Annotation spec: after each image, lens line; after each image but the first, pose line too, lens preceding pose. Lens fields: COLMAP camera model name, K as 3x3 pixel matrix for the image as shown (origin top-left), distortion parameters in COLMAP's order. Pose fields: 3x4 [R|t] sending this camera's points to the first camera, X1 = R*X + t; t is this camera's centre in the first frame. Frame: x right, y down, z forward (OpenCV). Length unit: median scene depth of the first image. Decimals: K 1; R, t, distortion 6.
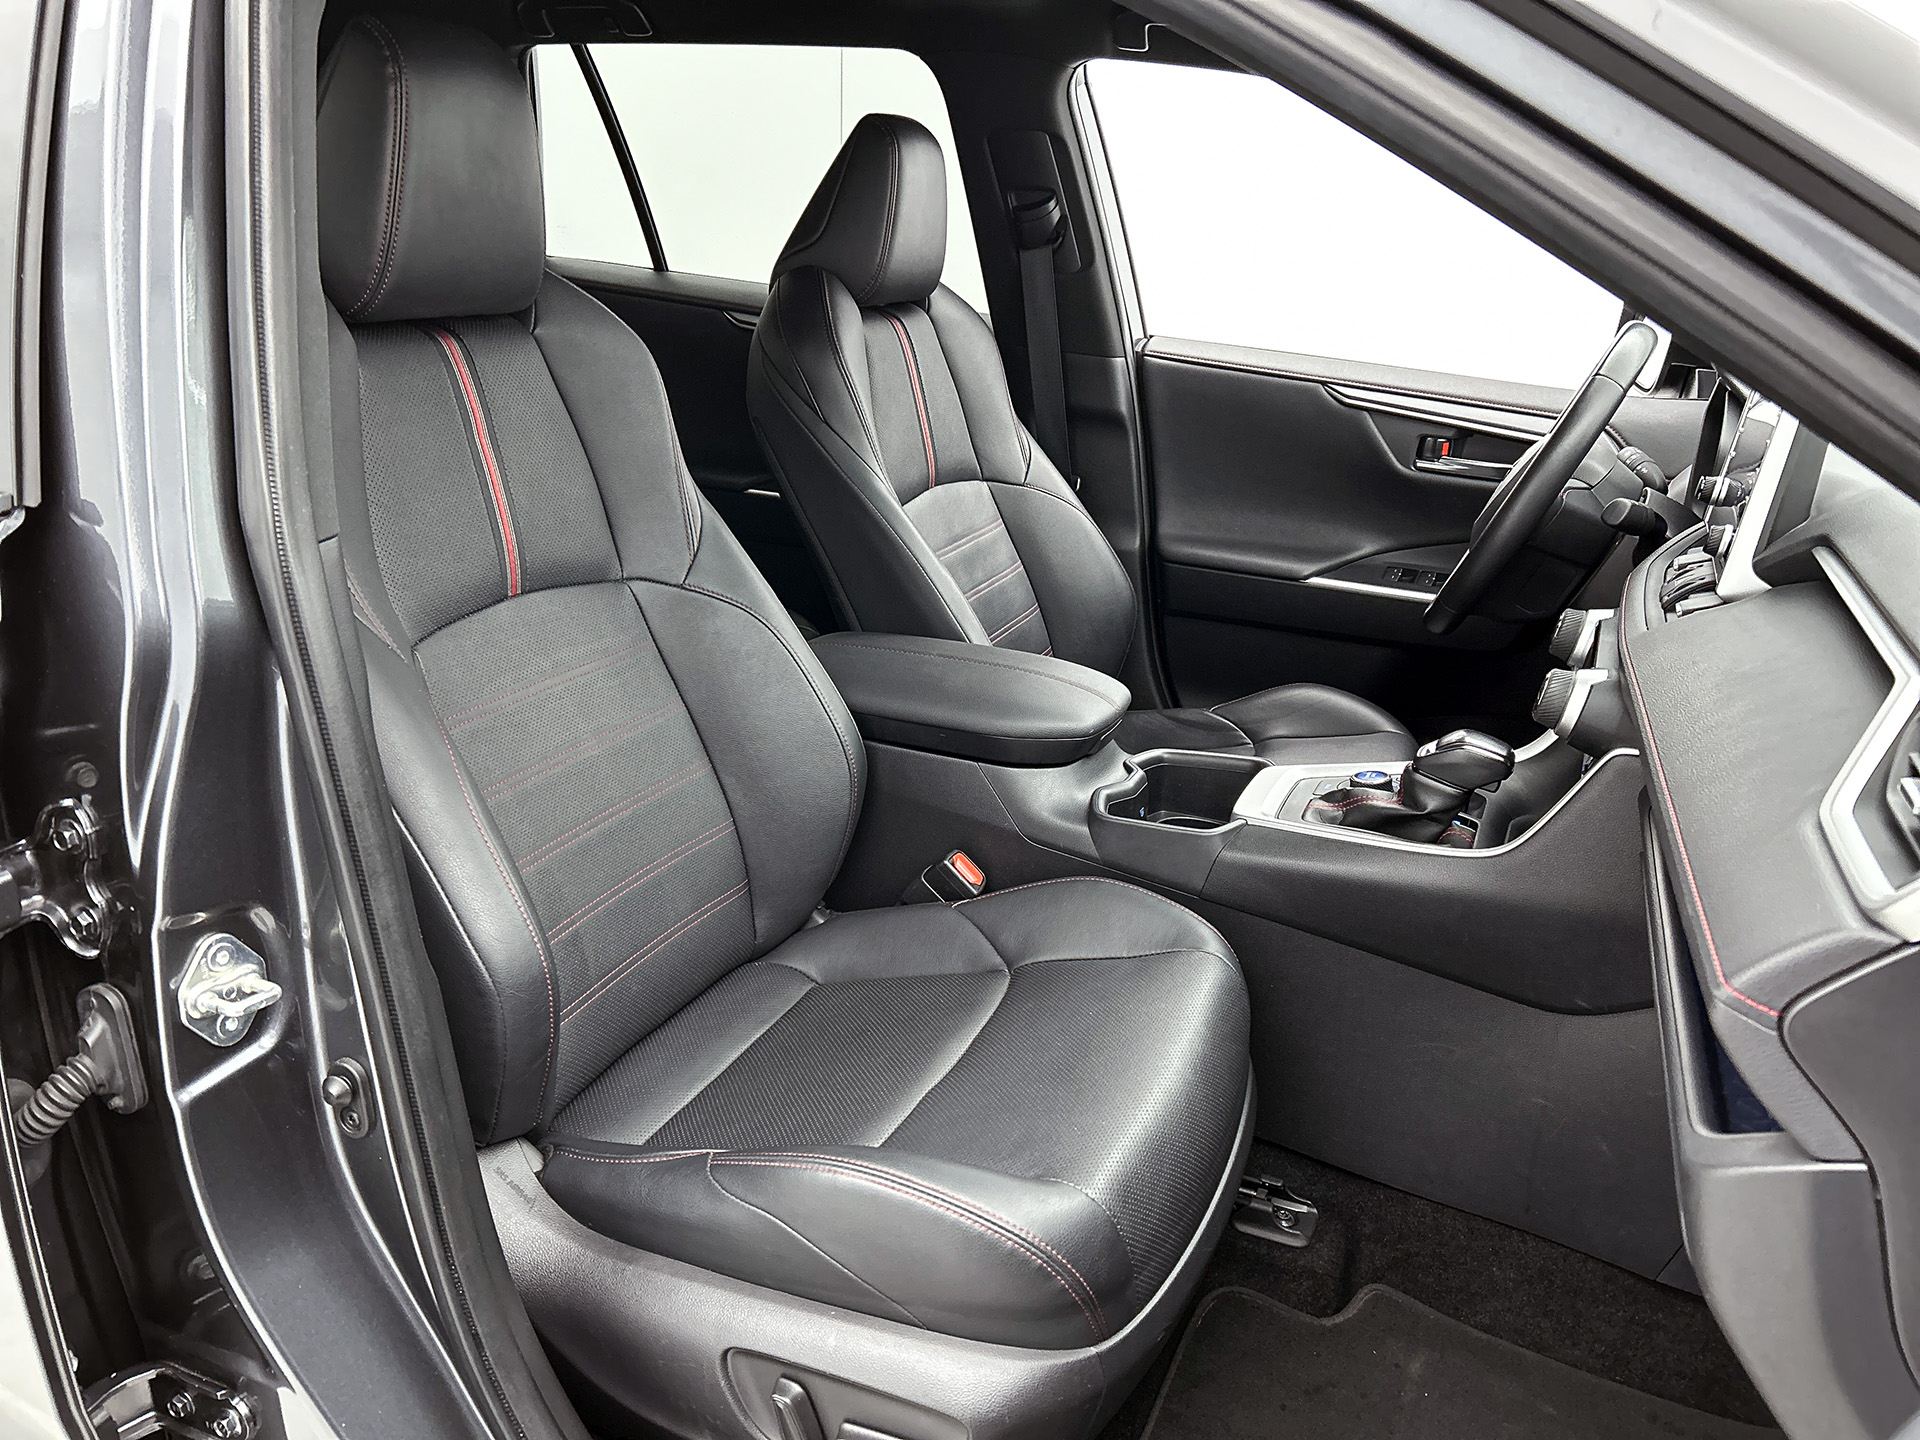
lens RADIAL K [[1463.5, 0, 972.6], [0, 1463.5, 725.5], [0, 0, 1]] dist [-0.003162, 0.003445]
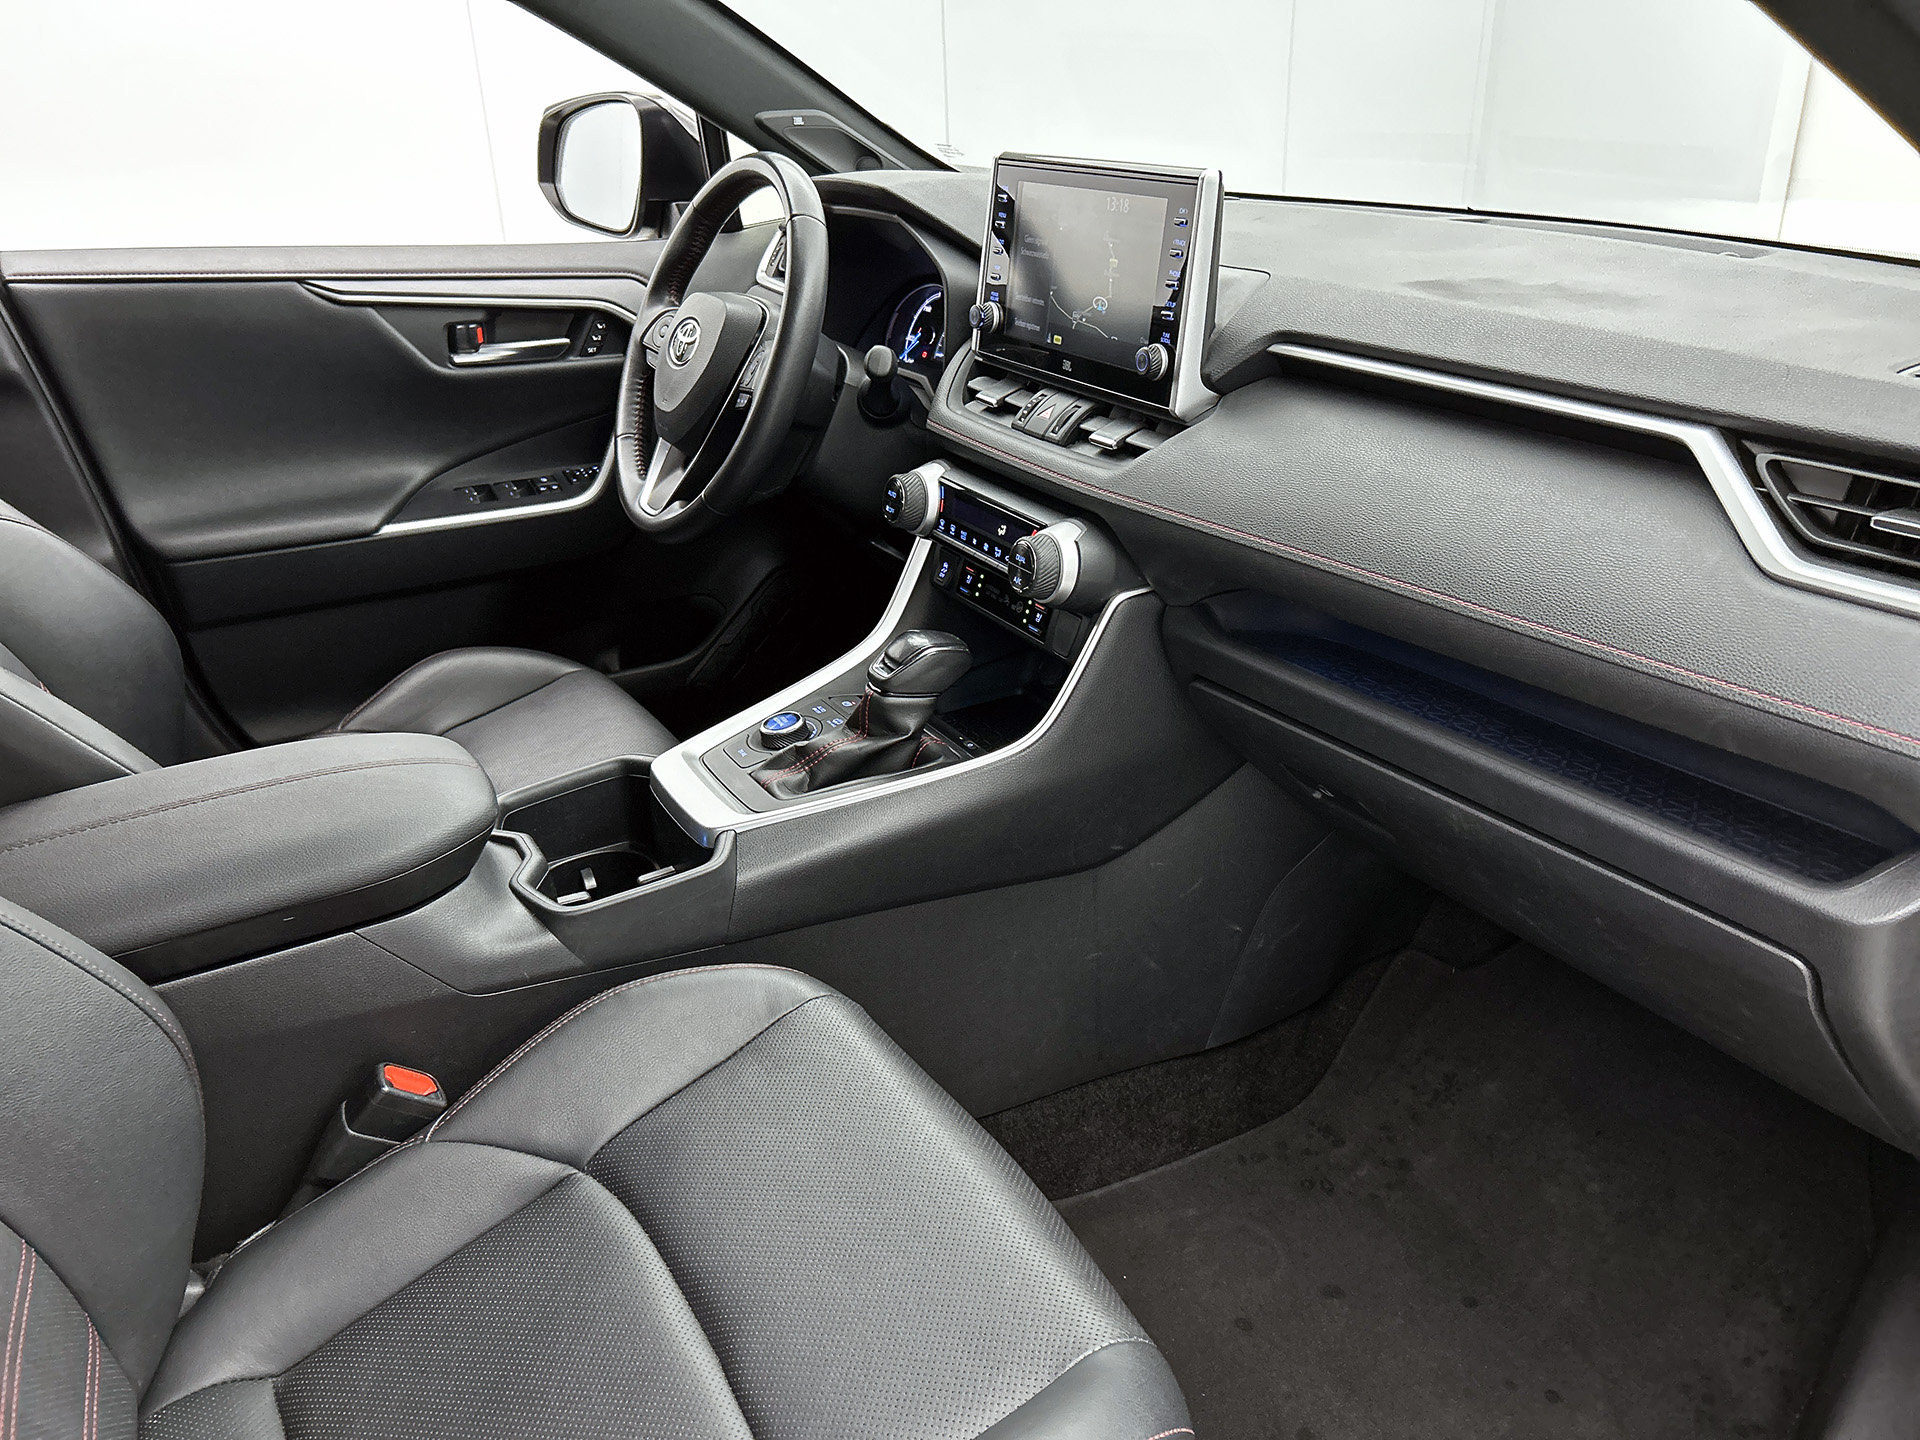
lens RADIAL K [[1463.5, 0, 972.6], [0, 1463.5, 725.5], [0, 0, 1]] dist [-0.003162, 0.003445]
pose [[0.559245, -0.377346, 0.738143, -0.220523], [0.300258, 0.922143, 0.243921, -0.103103], [-0.772716, 0.085222, 0.629005, 0.276610]]
